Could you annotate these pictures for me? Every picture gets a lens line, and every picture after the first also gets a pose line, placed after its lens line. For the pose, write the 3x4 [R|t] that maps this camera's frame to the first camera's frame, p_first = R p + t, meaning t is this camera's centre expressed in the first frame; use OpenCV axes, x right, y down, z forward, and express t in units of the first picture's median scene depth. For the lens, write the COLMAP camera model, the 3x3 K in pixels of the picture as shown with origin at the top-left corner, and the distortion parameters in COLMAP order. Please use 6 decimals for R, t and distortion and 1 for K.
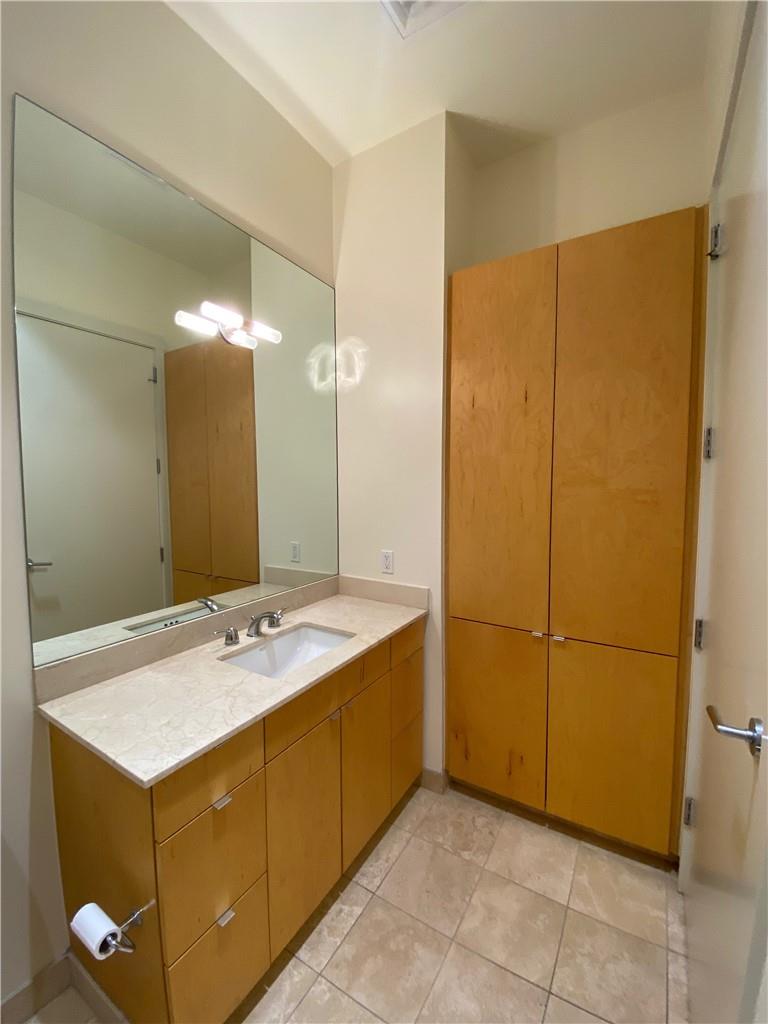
lens RADIAL K [[415.5, 0, 388.2], [0, 415.5, 504.6], [0, 0, 1]] dist [-0.005347, -0.009121]
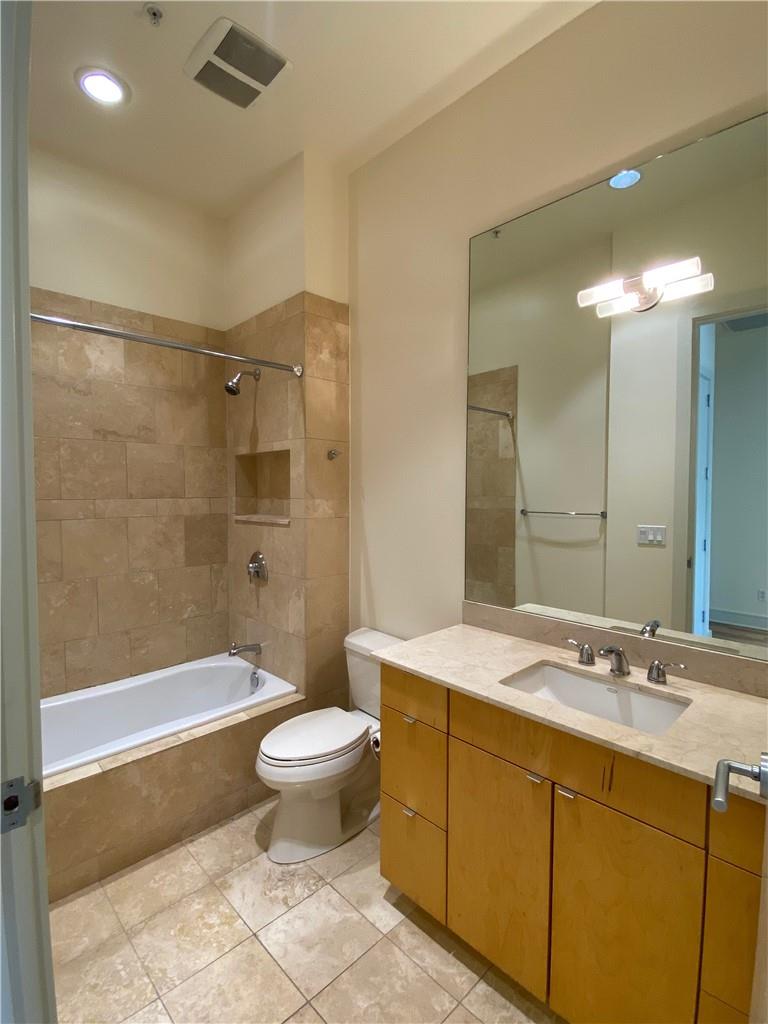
lens RADIAL K [[495.3, 0, 387.8], [0, 495.3, 511.1], [0, 0, 1]] dist [-0.020810, -0.000930]
pose [[-0.223477, 0.054176, -0.973203, 0.844169], [-0.075461, 0.994496, 0.072690, -0.037860], [0.971784, 0.089683, -0.218158, 0.924348]]
